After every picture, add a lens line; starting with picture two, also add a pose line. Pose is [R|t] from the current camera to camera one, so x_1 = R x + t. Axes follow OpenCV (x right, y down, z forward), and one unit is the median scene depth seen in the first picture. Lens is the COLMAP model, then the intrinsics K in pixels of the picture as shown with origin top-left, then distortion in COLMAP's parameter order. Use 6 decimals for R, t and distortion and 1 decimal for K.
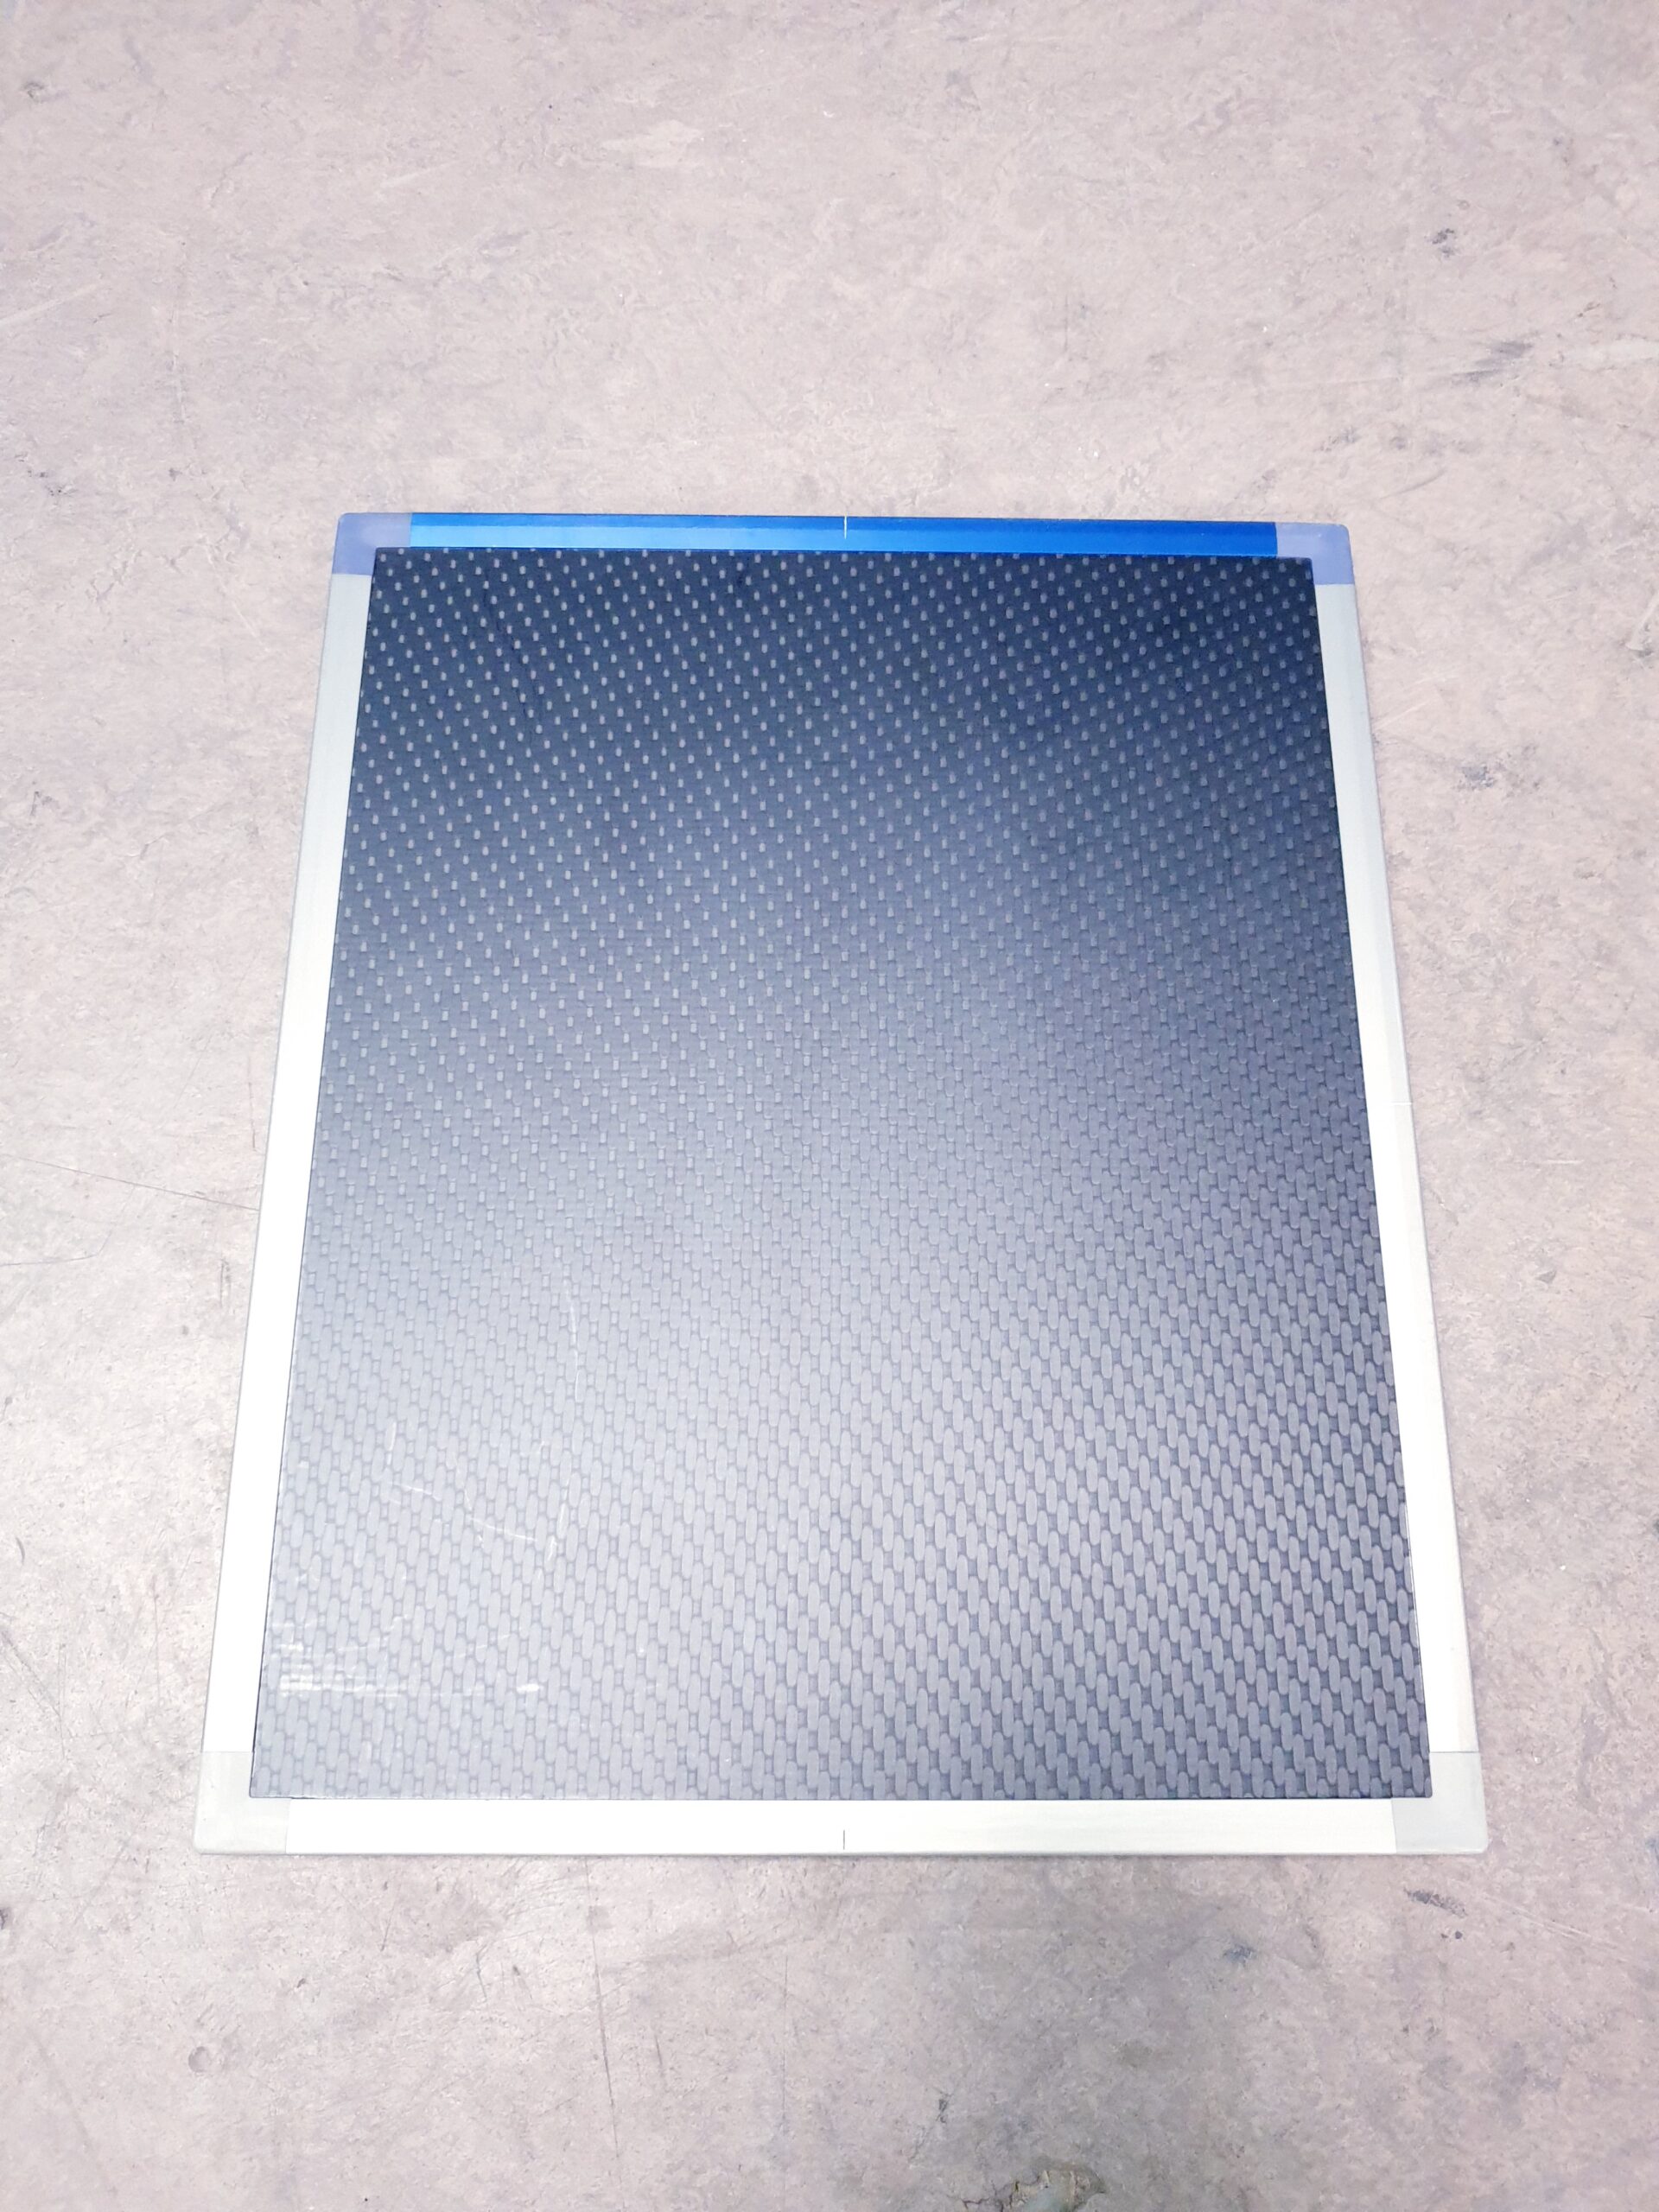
lens RADIAL K [[1738.9, 0, 854.7], [0, 1738.9, 1108.0], [0, 0, 1]] dist [-0.019577, 0.052579]
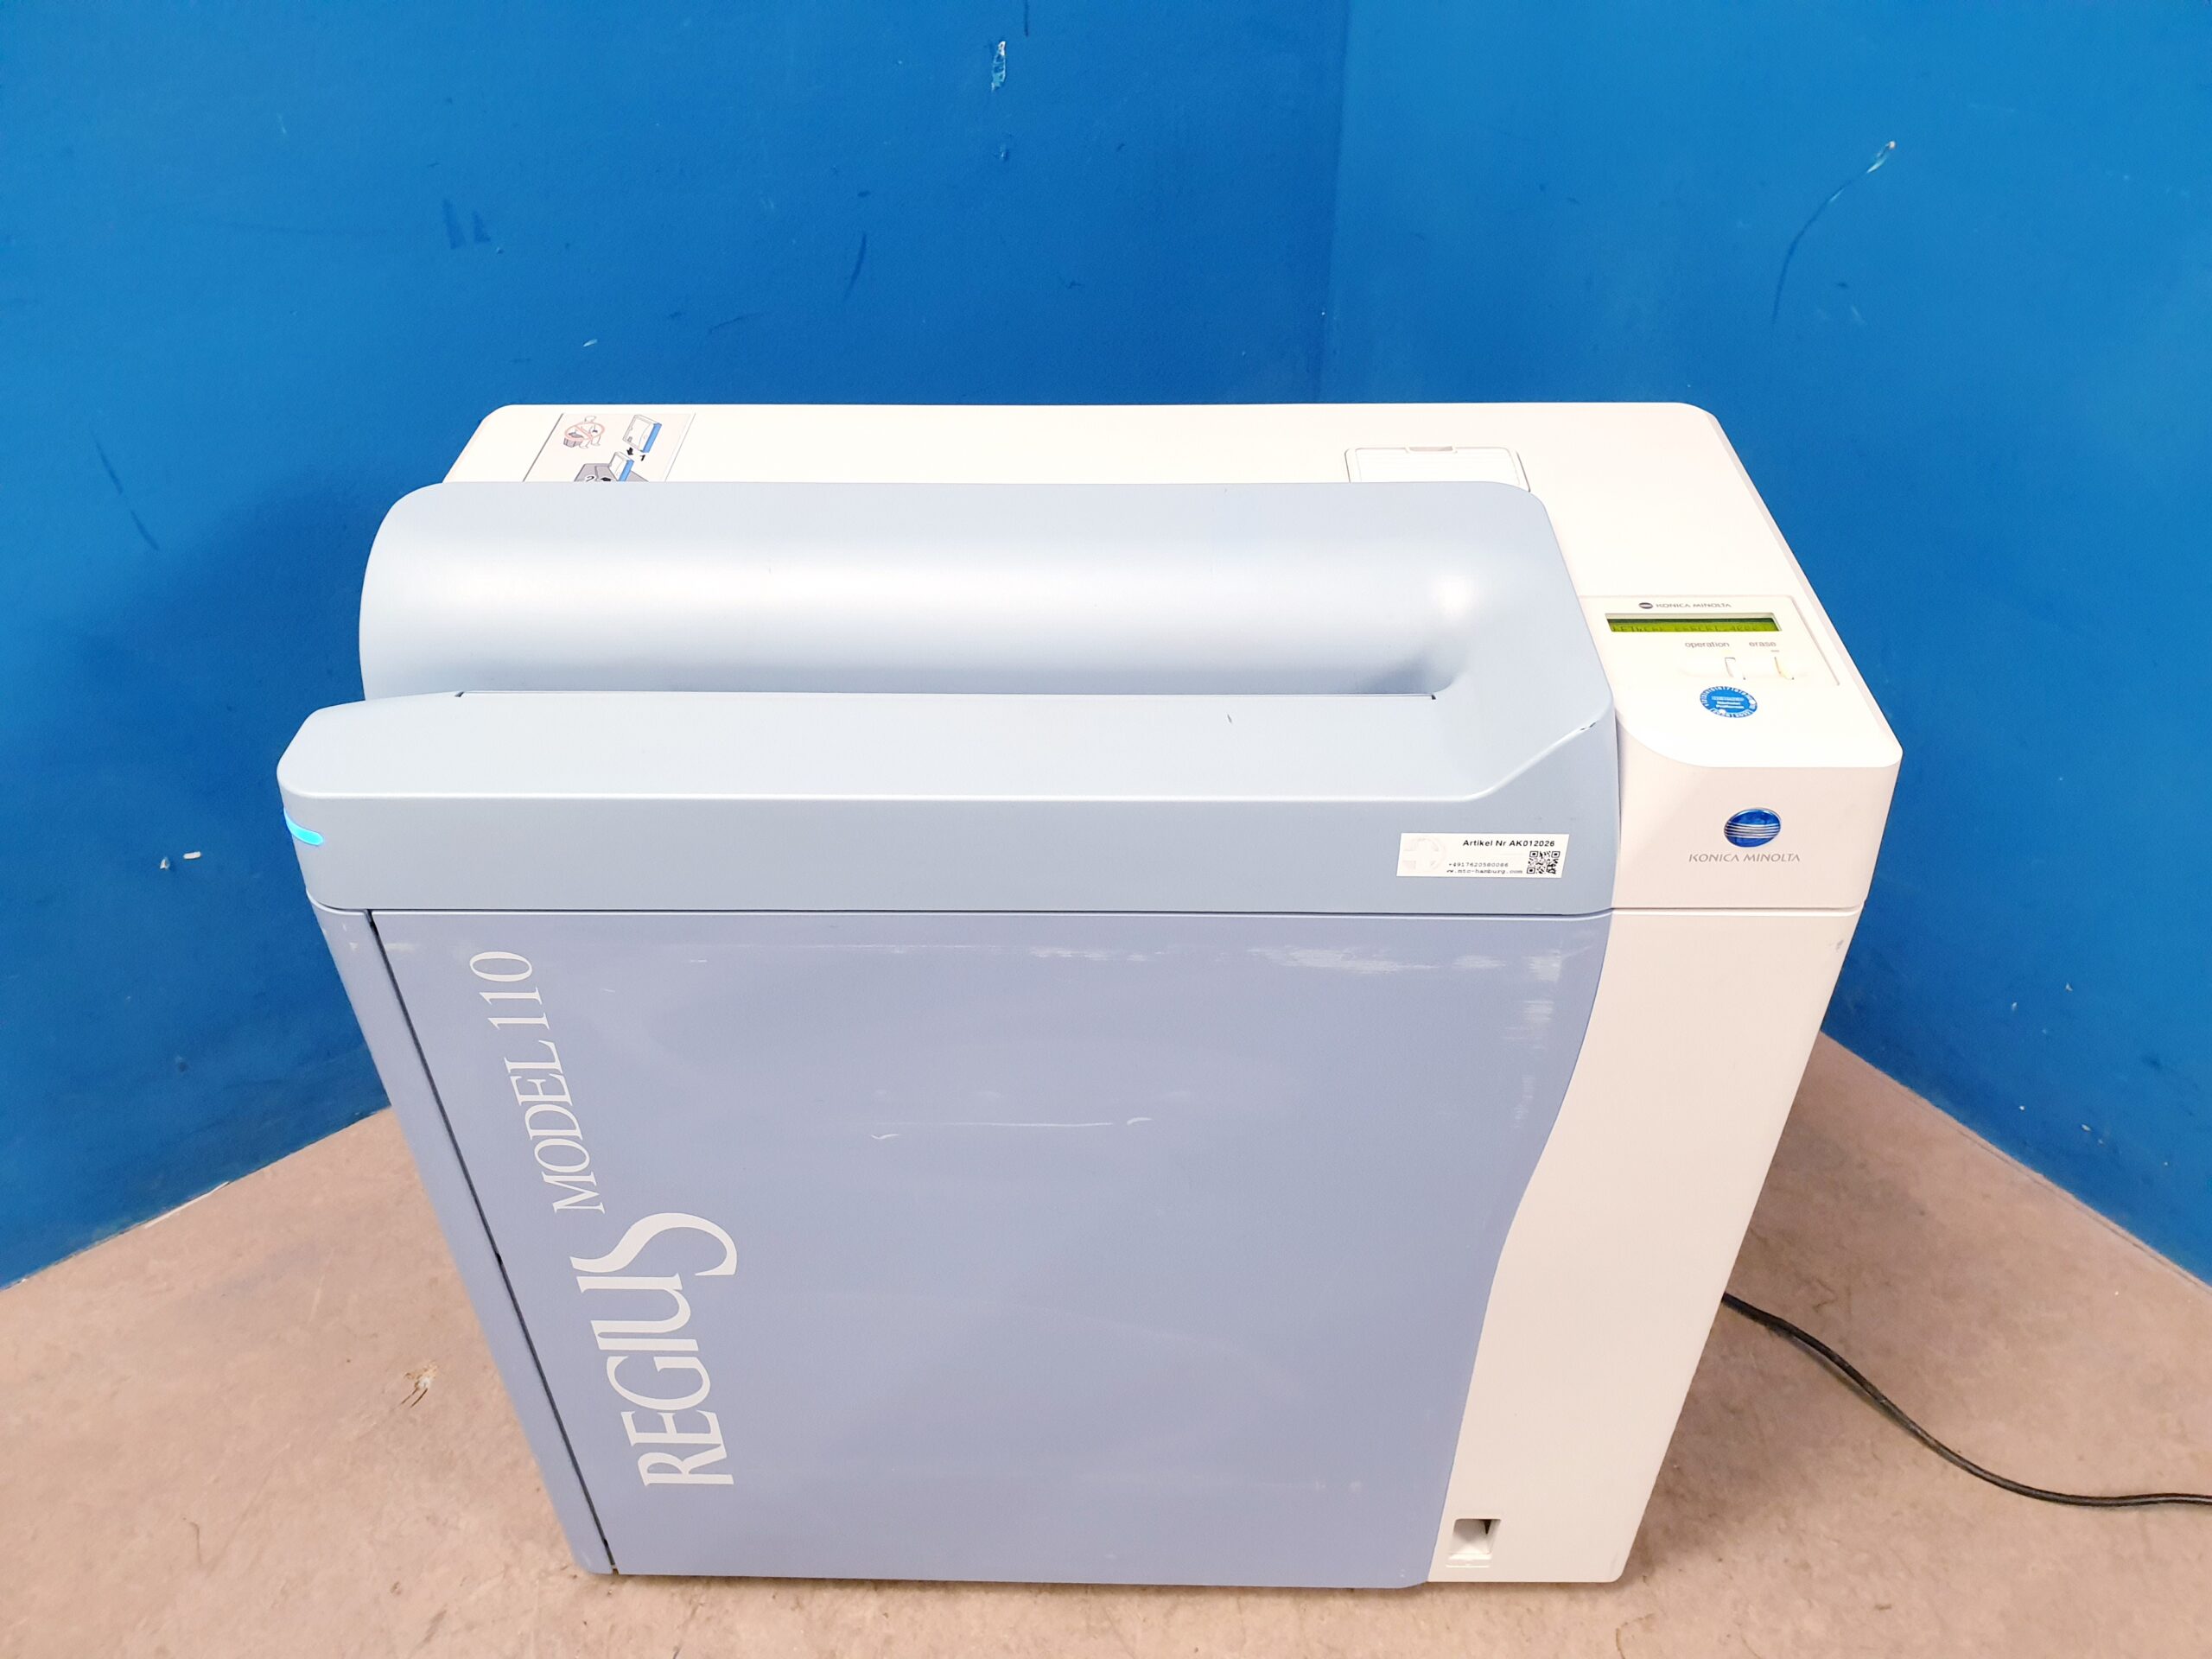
lens RADIAL K [[1738.9, 0, 1104.9], [0, 1738.9, 838.6], [0, 0, 1]] dist [-0.019577, 0.052579]
pose [[0.783783, -0.417500, 0.459759, 0.440926], [0.598274, 0.706184, -0.378645, 0.267533], [-0.166590, 0.571837, 0.803275, -1.706333]]
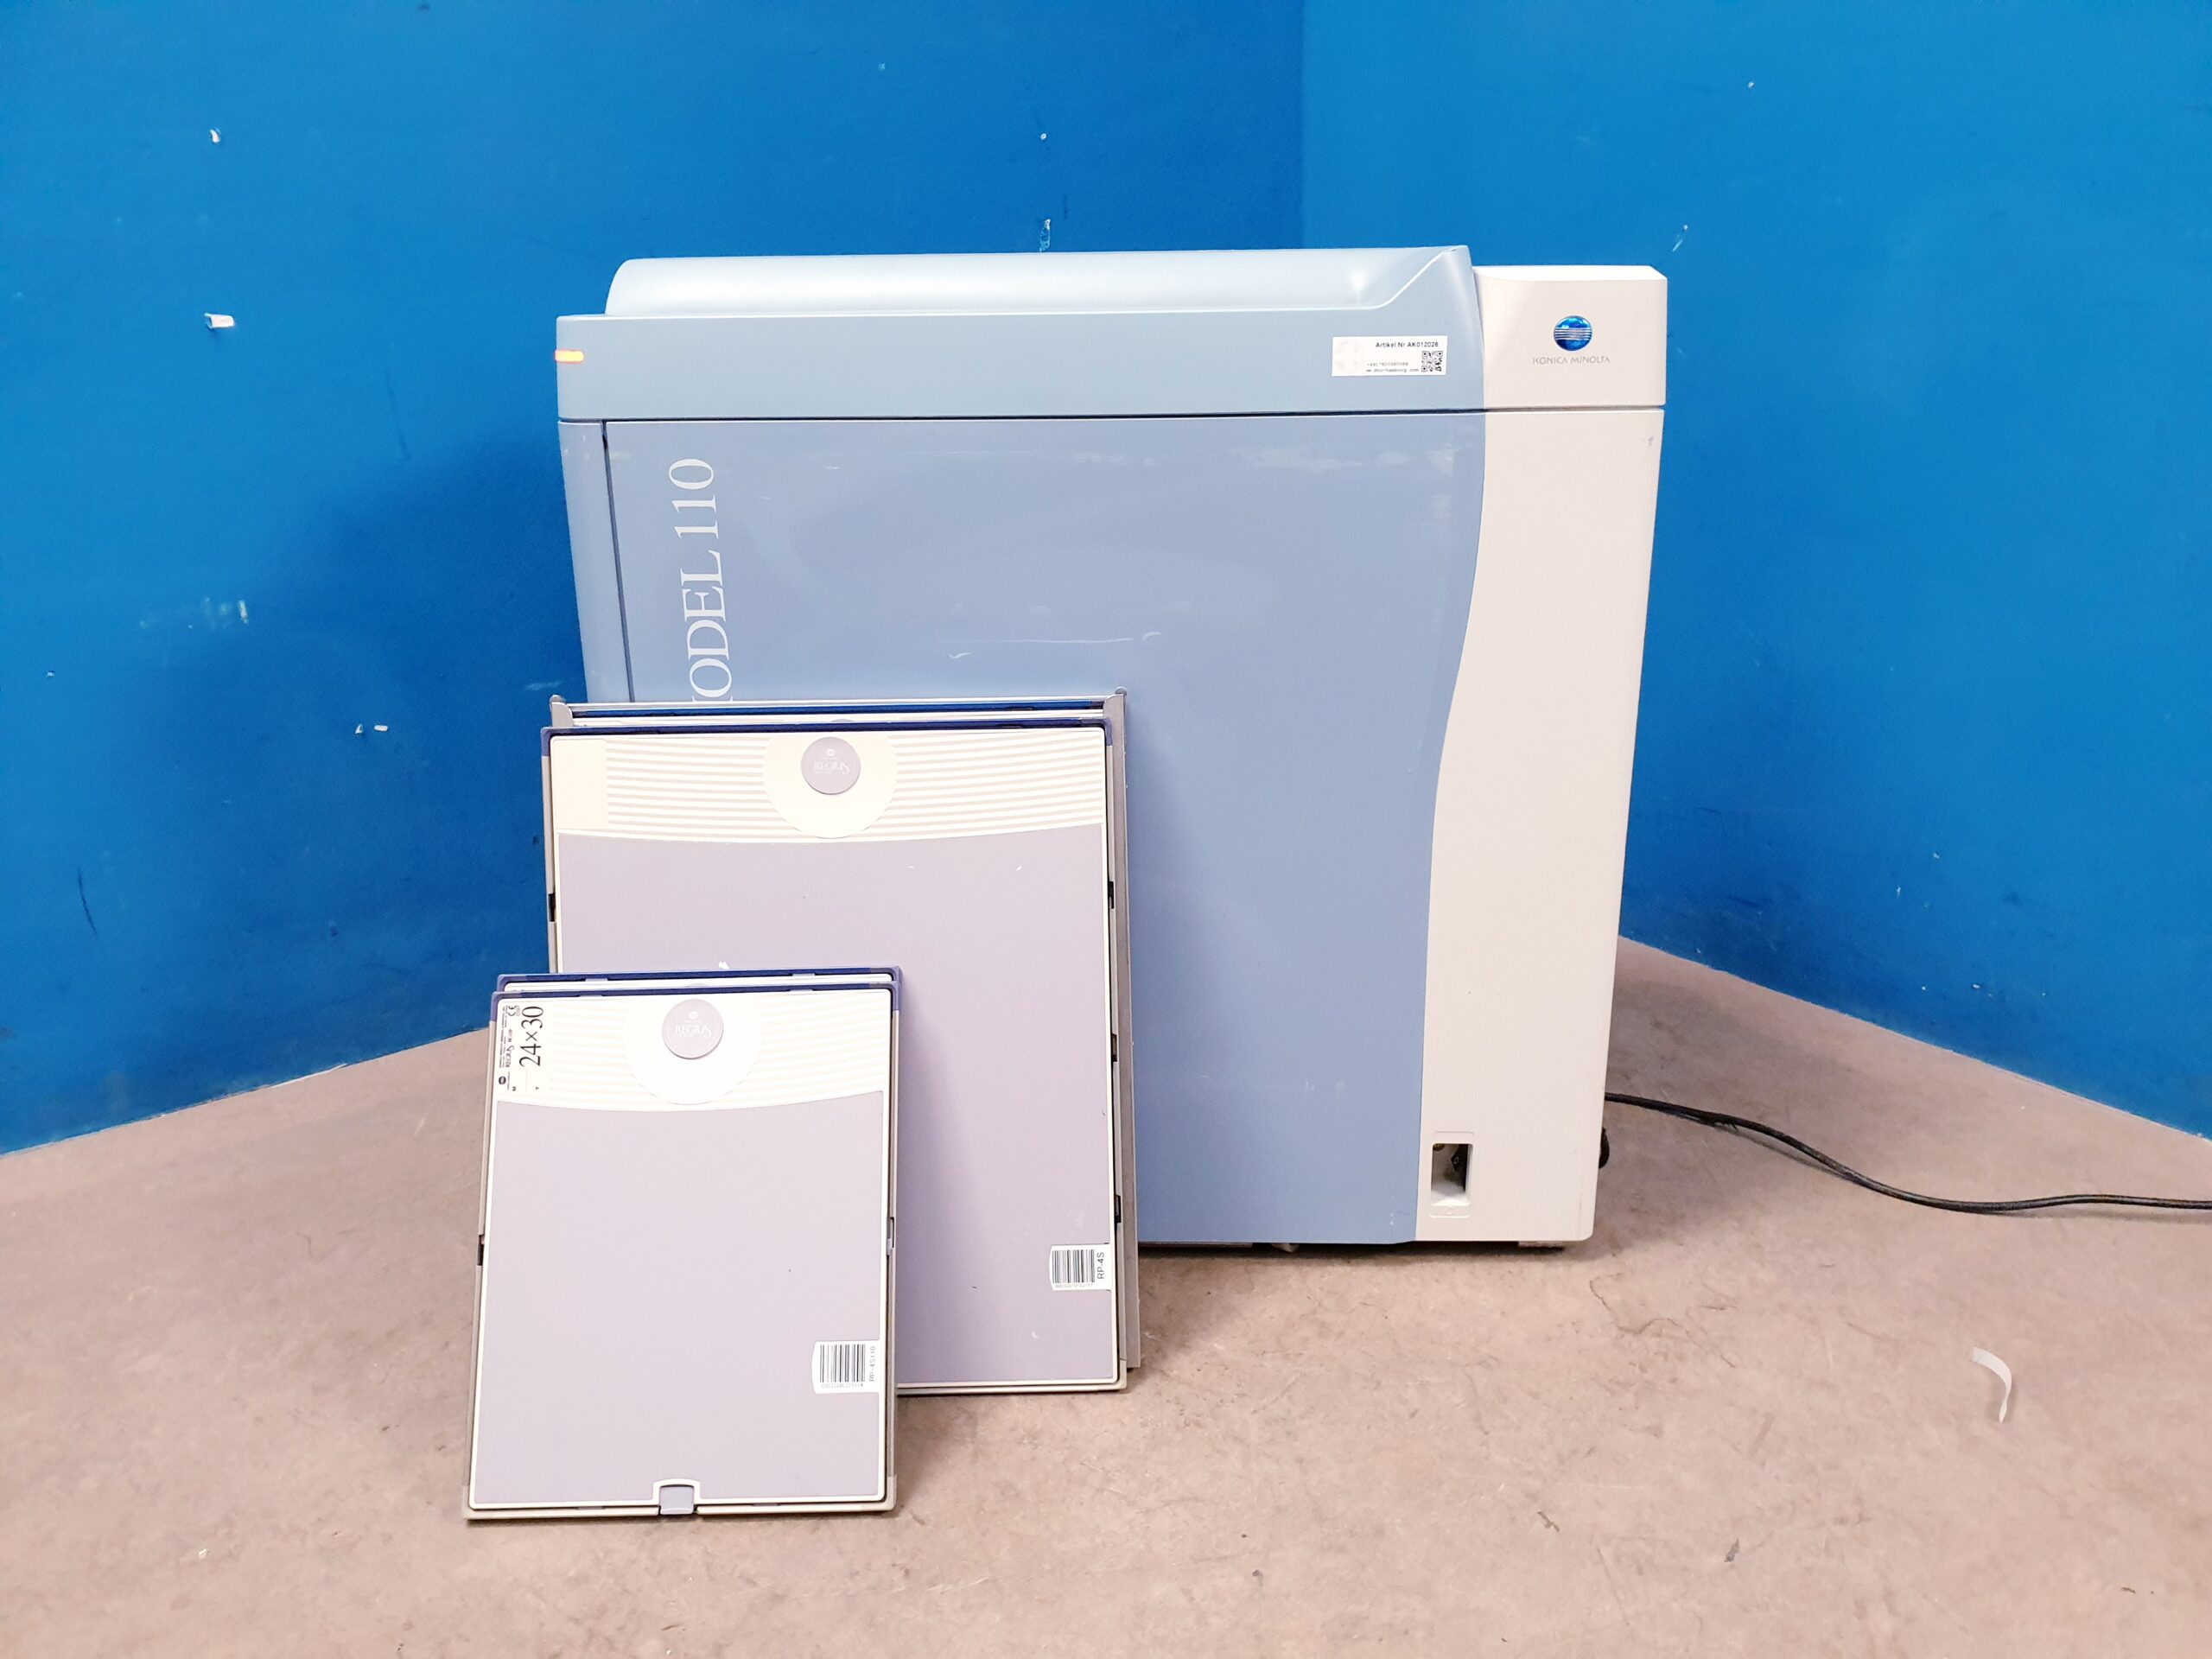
lens RADIAL K [[1738.9, 0, 1110.5], [0, 1738.9, 837.3], [0, 0, 1]] dist [-0.019577, 0.052579]
pose [[0.785265, -0.224496, 0.577028, -0.299277], [0.596977, 0.521746, -0.609425, 1.364372], [-0.164248, 0.823033, 0.543727, -1.155772]]
